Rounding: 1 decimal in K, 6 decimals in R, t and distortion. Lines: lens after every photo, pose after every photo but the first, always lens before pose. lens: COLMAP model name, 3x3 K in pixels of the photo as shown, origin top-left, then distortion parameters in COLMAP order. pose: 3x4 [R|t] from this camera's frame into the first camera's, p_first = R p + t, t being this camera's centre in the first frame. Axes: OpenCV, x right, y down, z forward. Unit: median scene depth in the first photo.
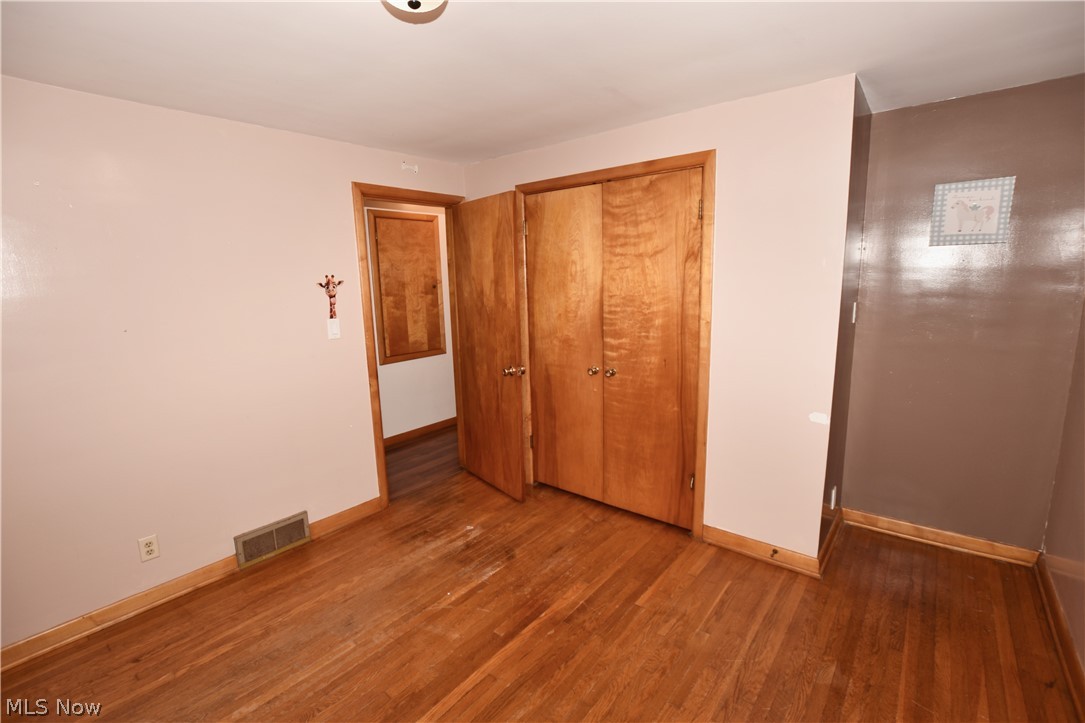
lens RADIAL K [[480.2, 0, 541.5], [0, 480.2, 362.2], [0, 0, 1]] dist [-0.033505, 0.003799]
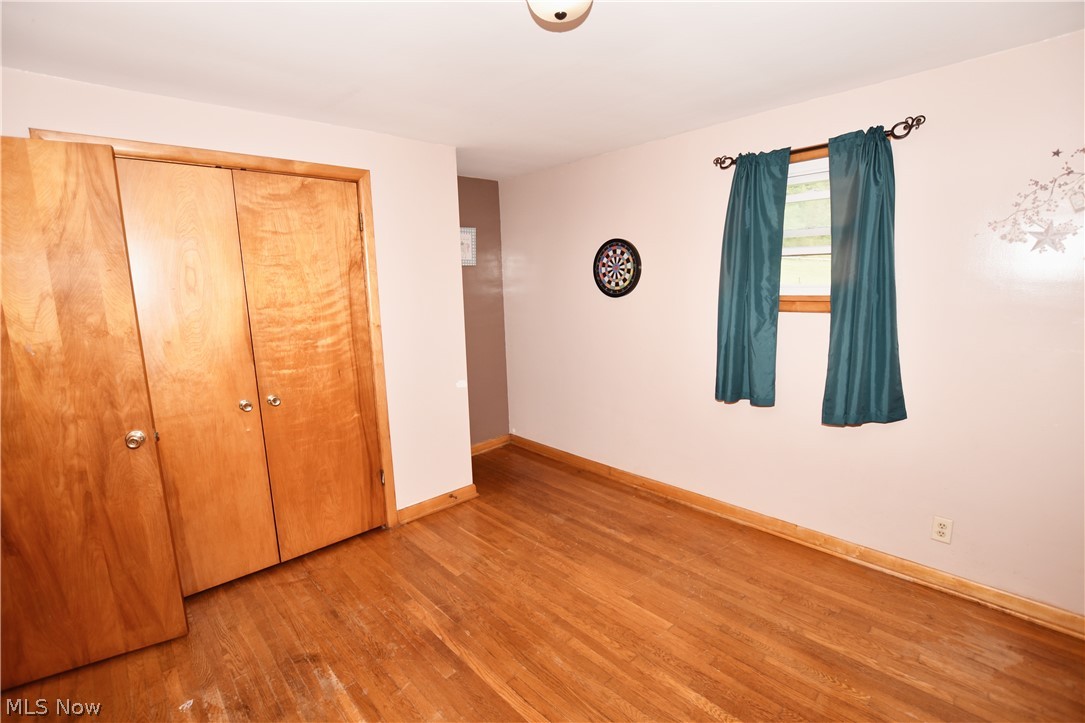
lens RADIAL K [[480.2, 0, 539.9], [0, 480.2, 363.4], [0, 0, 1]] dist [-0.033505, 0.003799]
pose [[0.148813, -0.144921, 0.978188, -0.685809], [0.199478, 0.973267, 0.113845, -0.051366], [-0.968537, 0.178185, 0.173743, 0.469011]]
